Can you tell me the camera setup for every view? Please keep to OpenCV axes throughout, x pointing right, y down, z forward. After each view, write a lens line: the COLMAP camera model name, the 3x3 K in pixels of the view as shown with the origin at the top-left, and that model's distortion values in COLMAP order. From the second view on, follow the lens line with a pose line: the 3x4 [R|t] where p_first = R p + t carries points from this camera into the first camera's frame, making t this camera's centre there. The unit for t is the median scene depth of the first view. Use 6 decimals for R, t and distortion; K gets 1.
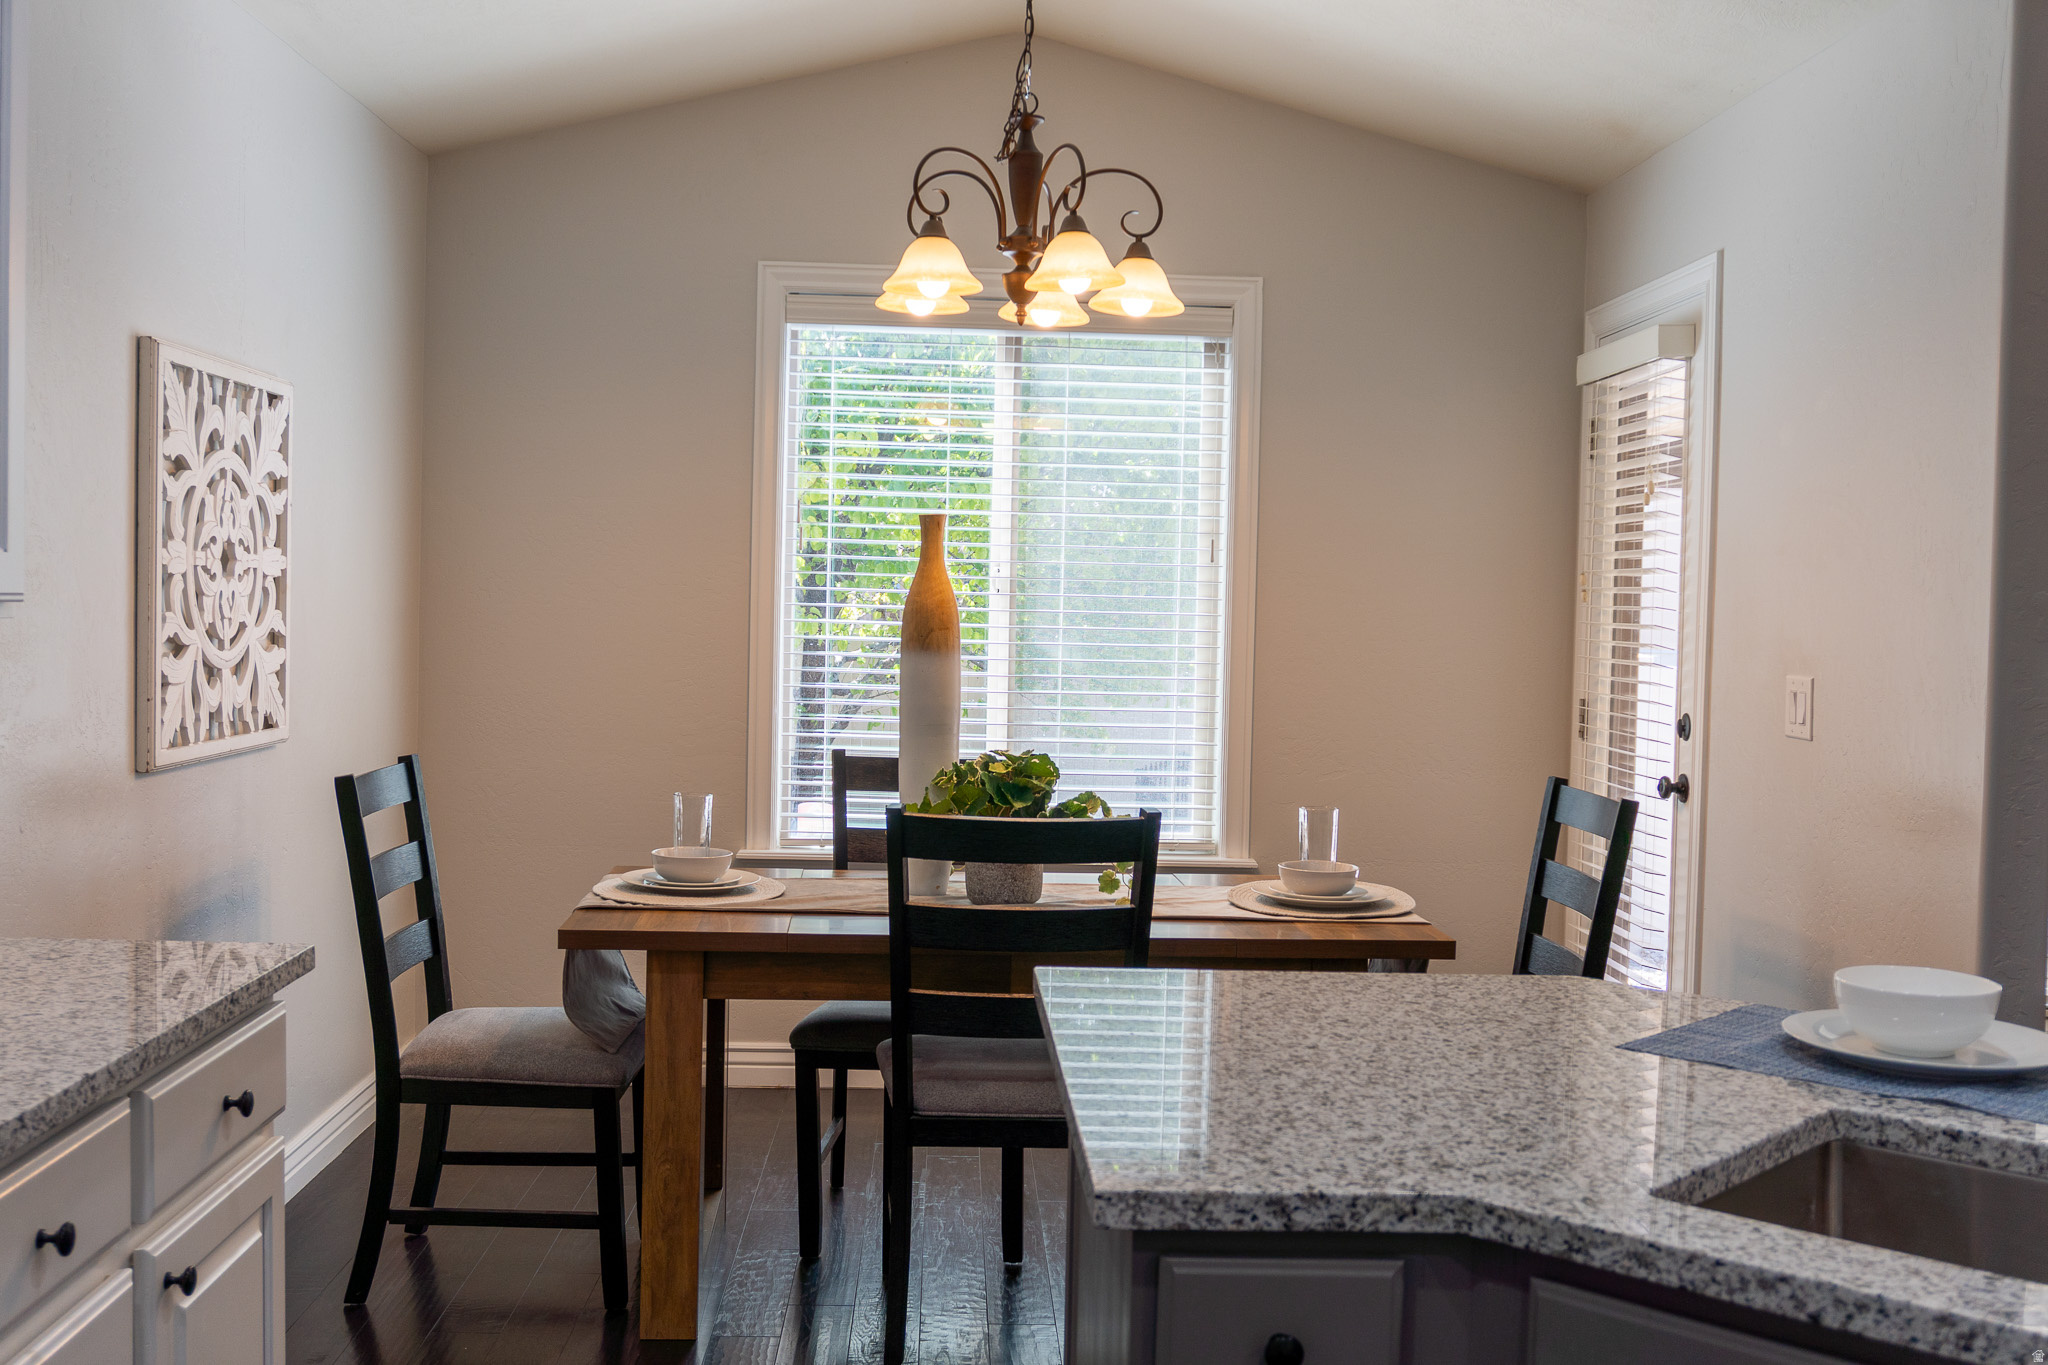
lens RADIAL K [[2039.4, 0, 1010.6], [0, 2039.4, 686.7], [0, 0, 1]] dist [-0.021103, 0.000000]
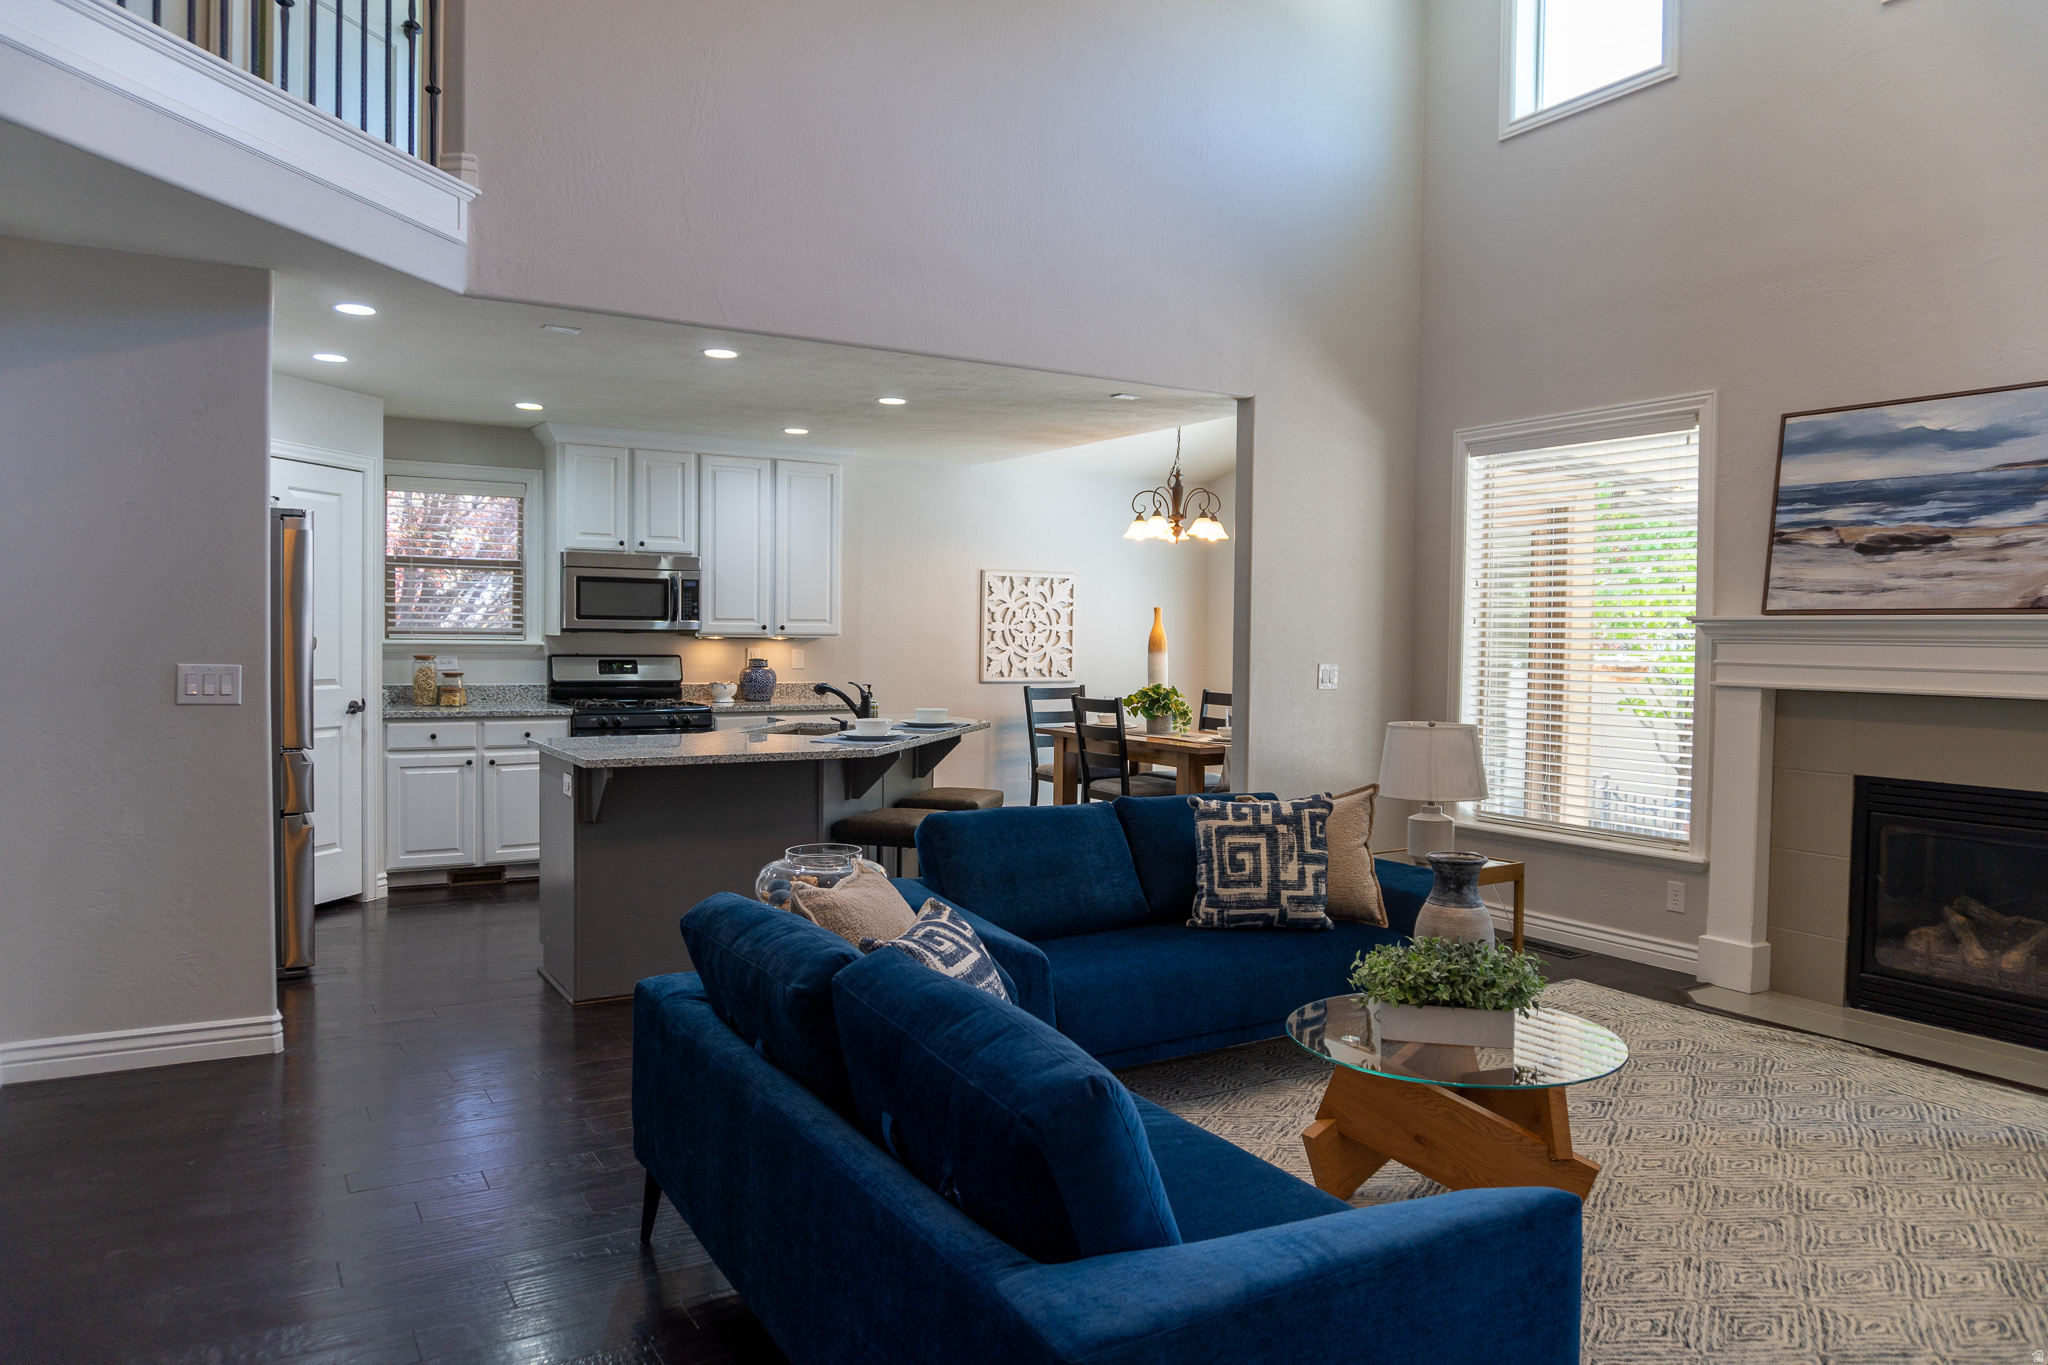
lens RADIAL K [[1371.7, 0, 1022.6], [0, 1371.7, 687.0], [0, 0, 1]] dist [-0.020356, -0.003453]
pose [[0.481443, 0.016075, -0.876330, 1.671900], [-0.039566, 0.999211, -0.003408, 0.049887], [0.875584, 0.036314, 0.481700, -0.166080]]
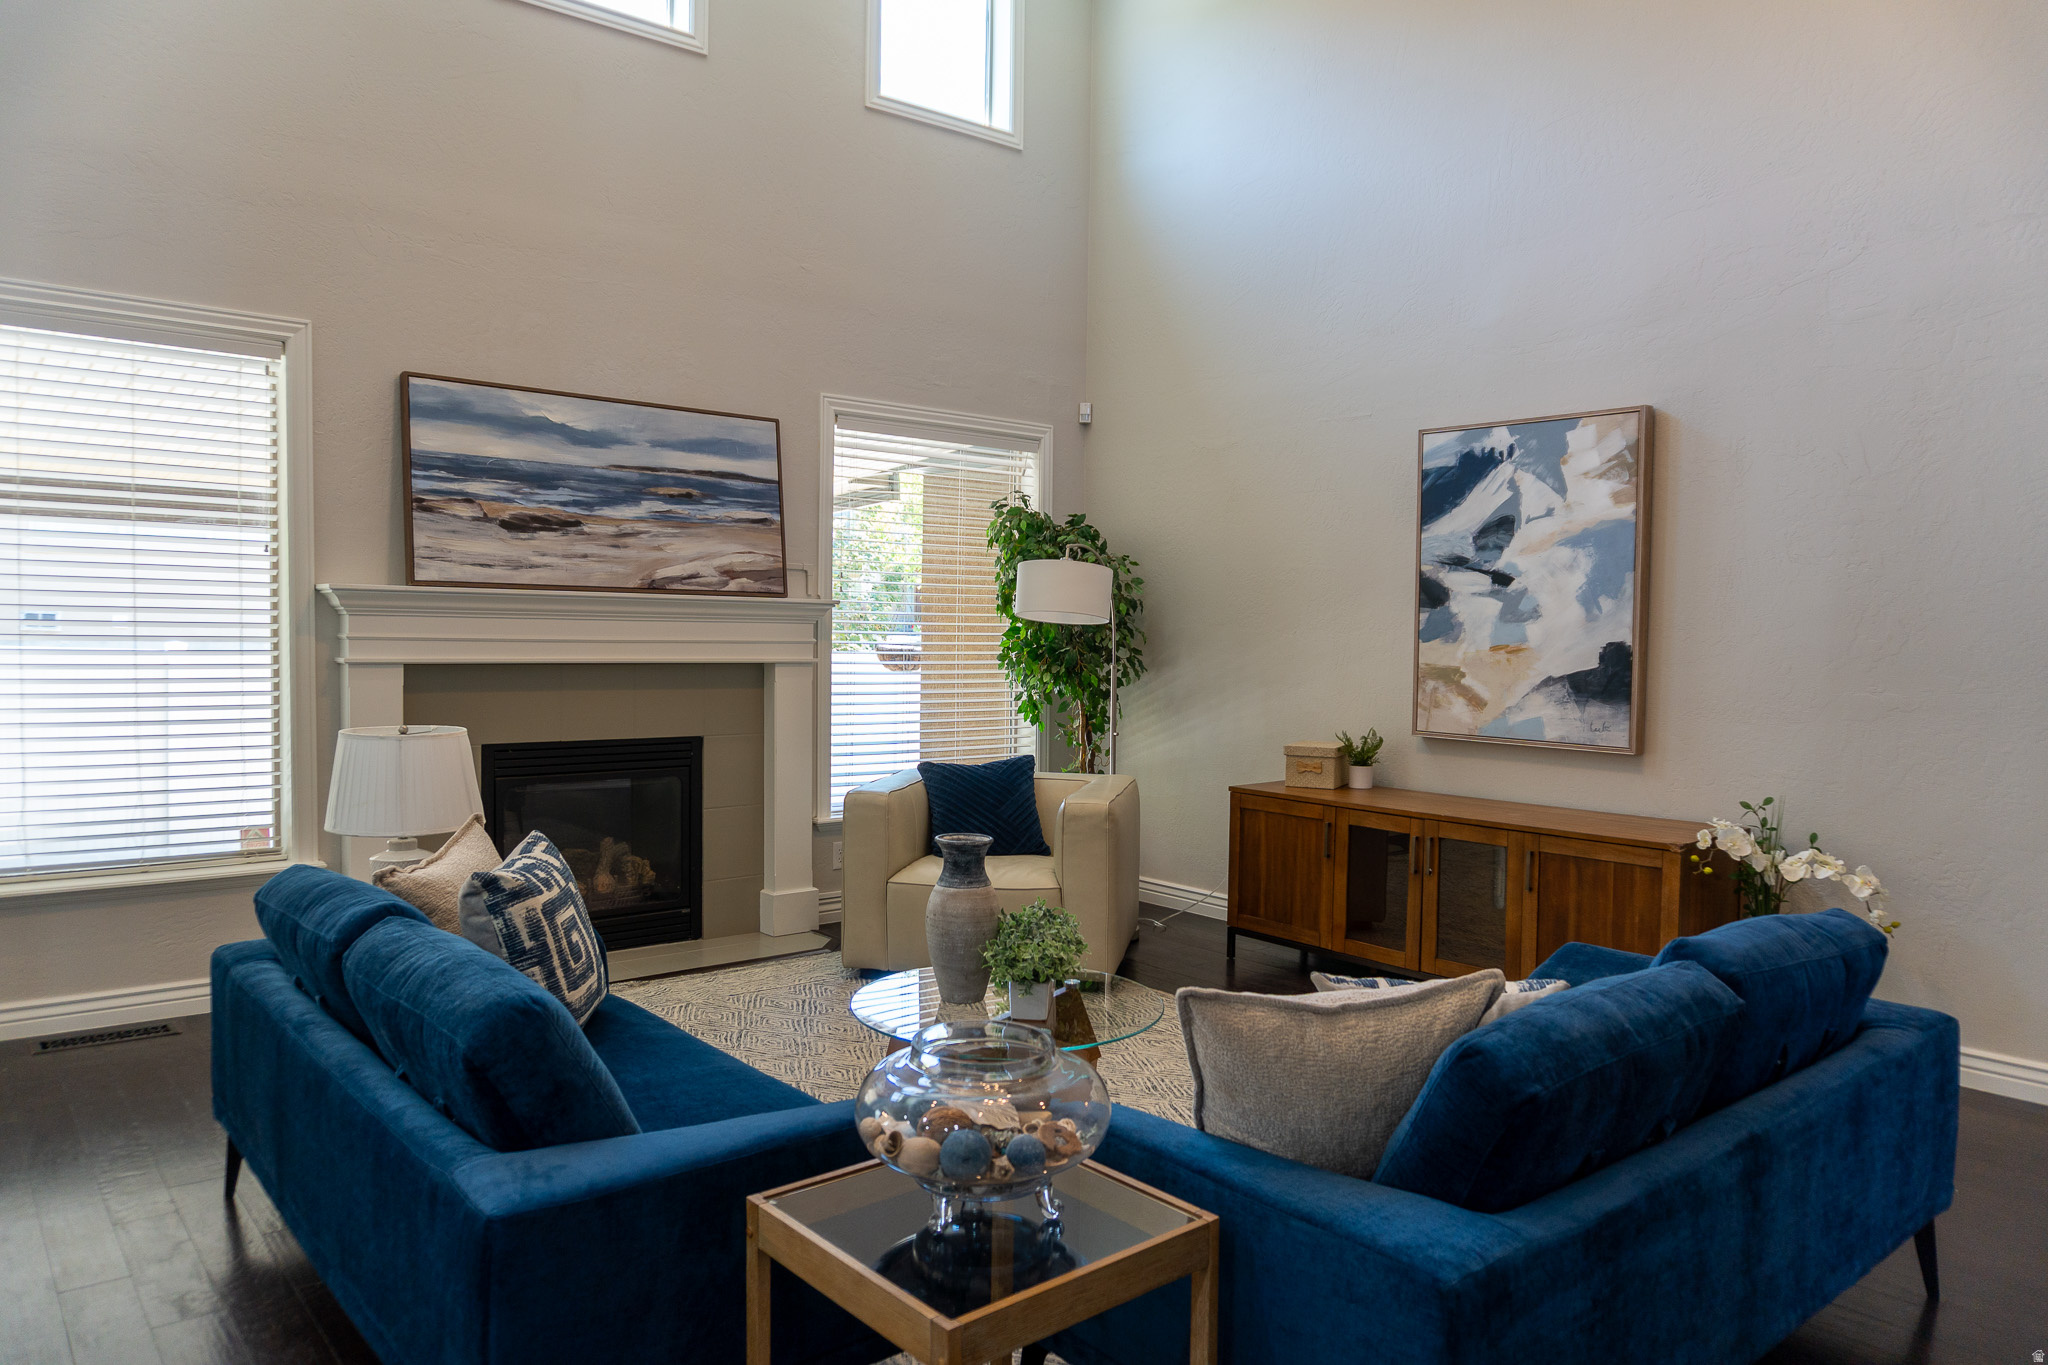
lens RADIAL K [[1371.7, 0, 1033.2], [0, 1371.7, 688.9], [0, 0, 1]] dist [-0.020356, -0.003453]
pose [[0.785703, -0.037648, 0.617458, 0.572625], [0.028711, 0.999290, 0.024396, 0.027575], [-0.617938, -0.001441, 0.786226, -0.224210]]
